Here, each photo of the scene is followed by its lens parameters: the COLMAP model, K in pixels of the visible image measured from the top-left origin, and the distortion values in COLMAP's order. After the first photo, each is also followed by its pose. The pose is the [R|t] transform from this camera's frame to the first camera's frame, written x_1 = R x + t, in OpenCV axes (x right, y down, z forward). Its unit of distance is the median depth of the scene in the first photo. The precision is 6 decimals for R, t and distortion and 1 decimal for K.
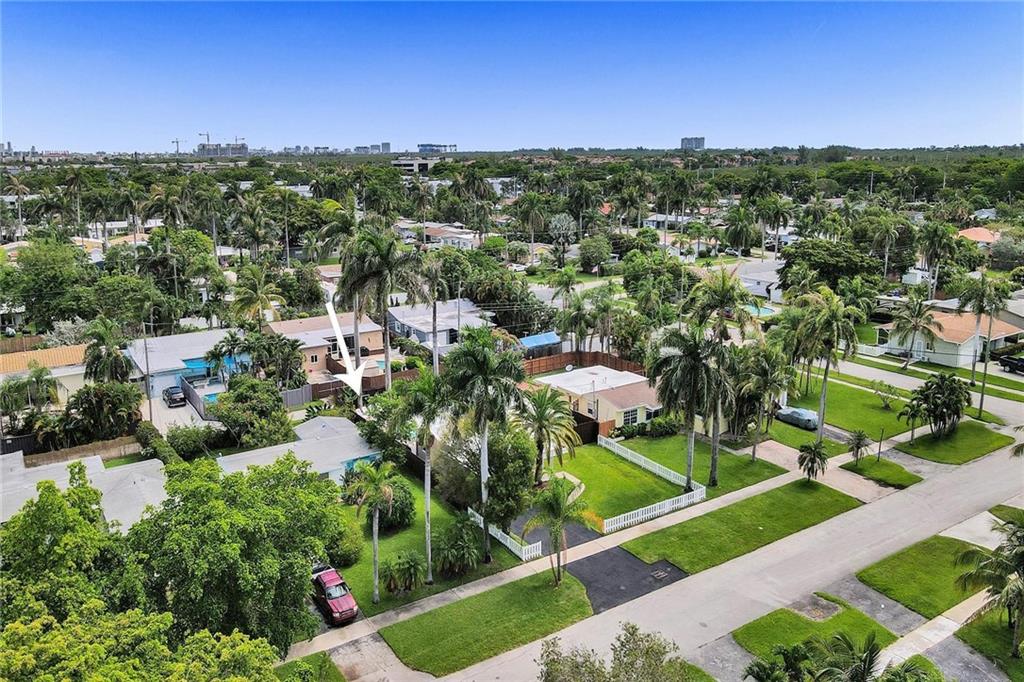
lens RADIAL K [[772.5, 0, 512.0], [0, 772.5, 341.0], [0, 0, 1]] dist [0.002480, 0.008596]
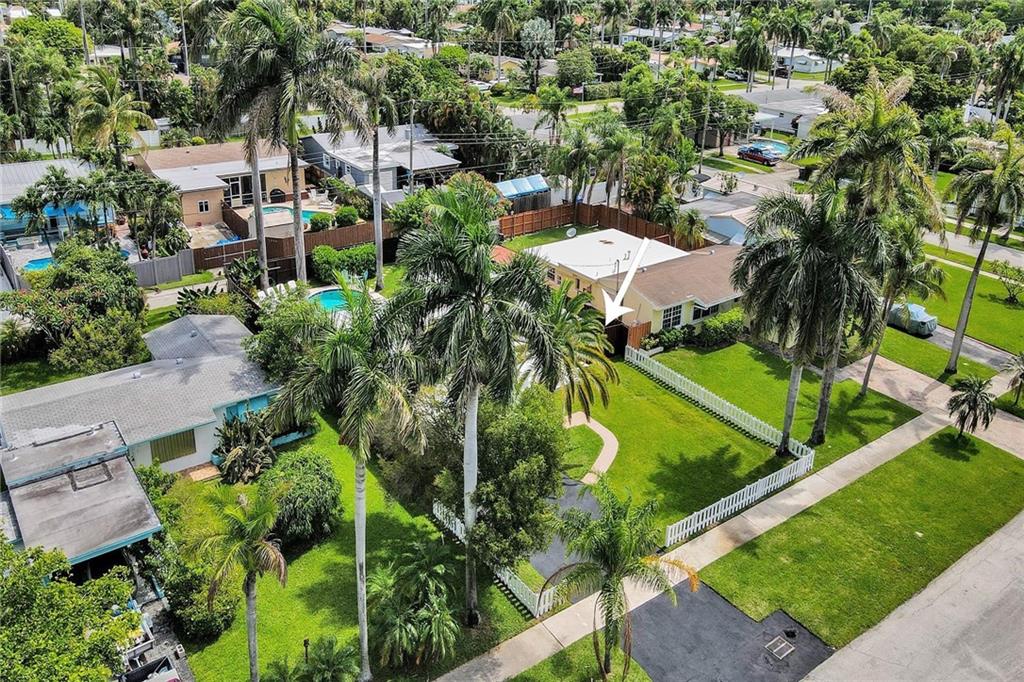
lens RADIAL K [[784.2, 0, 511.7], [0, 784.2, 318.3], [0, 0, 1]] dist [0.002796, 0.014421]
pose [[0.997539, 0.013563, 0.068794, -0.029282], [-0.026214, 0.982105, 0.186501, -0.021496], [-0.065033, -0.187845, 0.980043, 0.318685]]
